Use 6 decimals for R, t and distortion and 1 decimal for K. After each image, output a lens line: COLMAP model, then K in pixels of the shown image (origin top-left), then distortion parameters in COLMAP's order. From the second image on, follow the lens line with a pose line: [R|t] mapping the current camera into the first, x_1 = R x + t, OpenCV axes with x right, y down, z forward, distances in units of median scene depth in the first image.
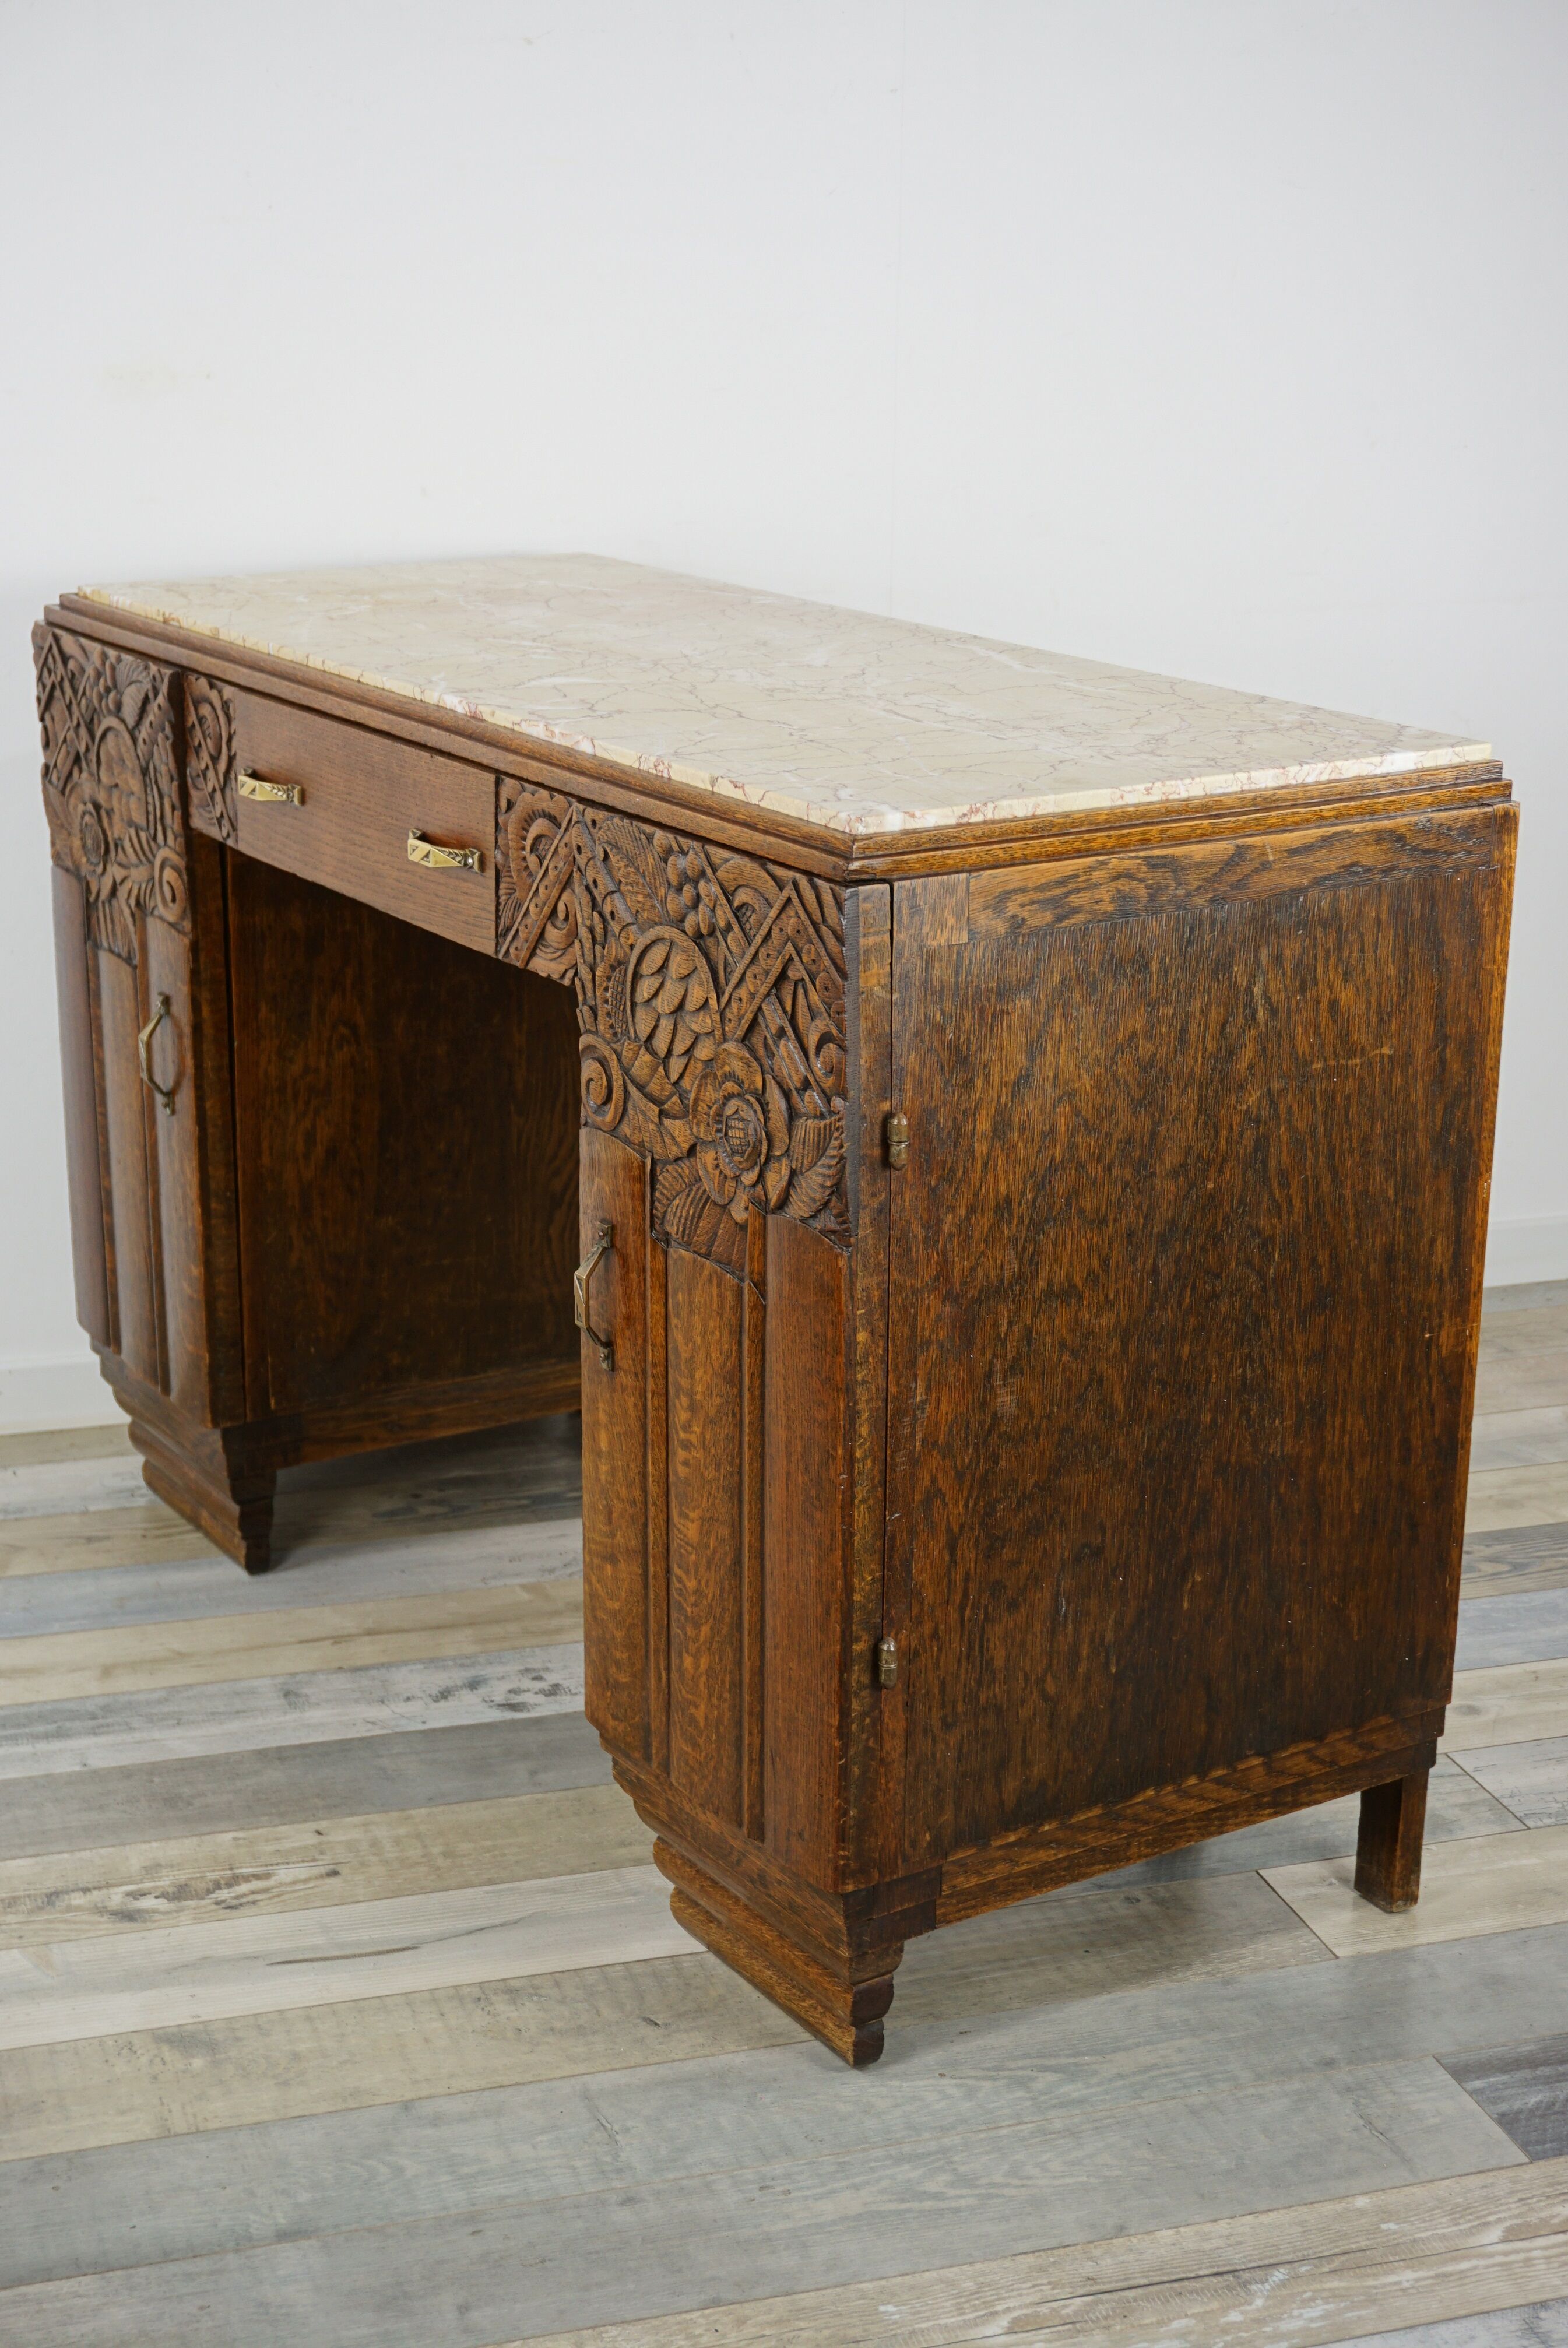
lens RADIAL K [[3473.6, 0, 788.1], [0, 3473.6, 1077.3], [0, 0, 1]] dist [0.041324, -0.042451]
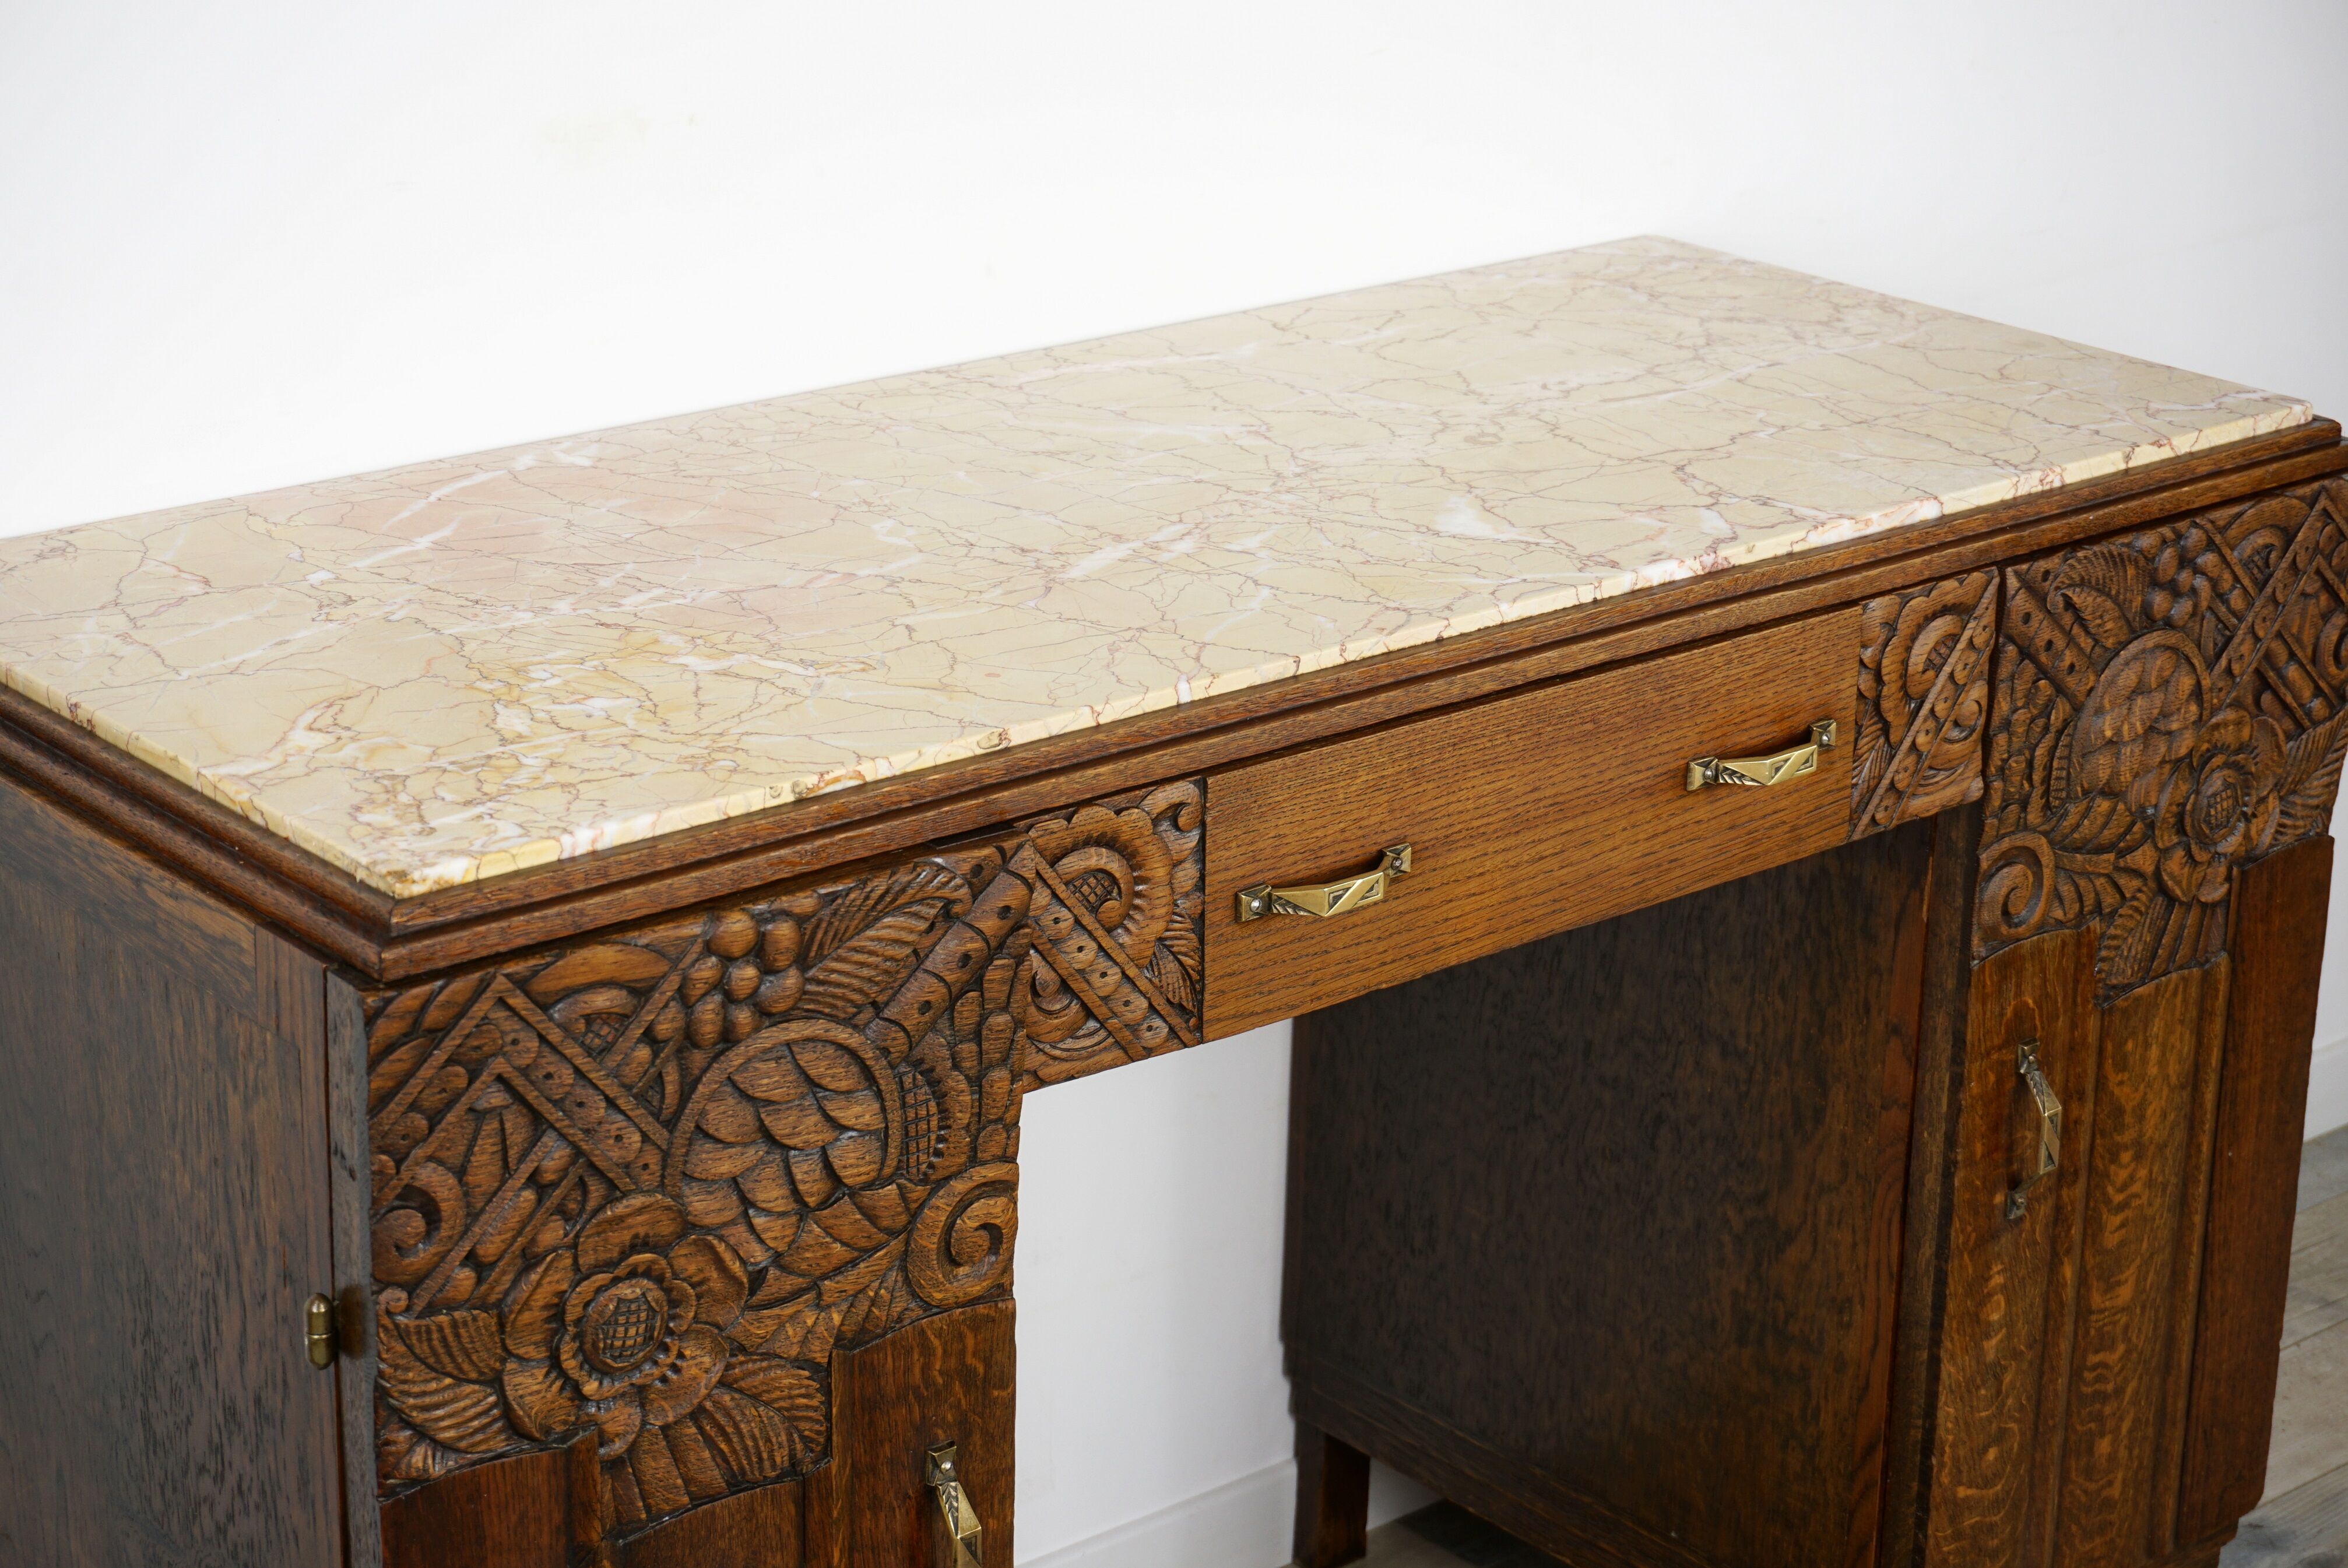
lens RADIAL K [[4527.5, 0, 1174.0], [0, 4527.5, 784.0], [0, 0, 1]] dist [0.109261, 0.495200]
pose [[-0.139809, -0.337919, 0.930733, -1.040717], [0.241322, 0.899994, 0.363009, -0.468027], [-0.960321, 0.275358, -0.044280, 1.276348]]
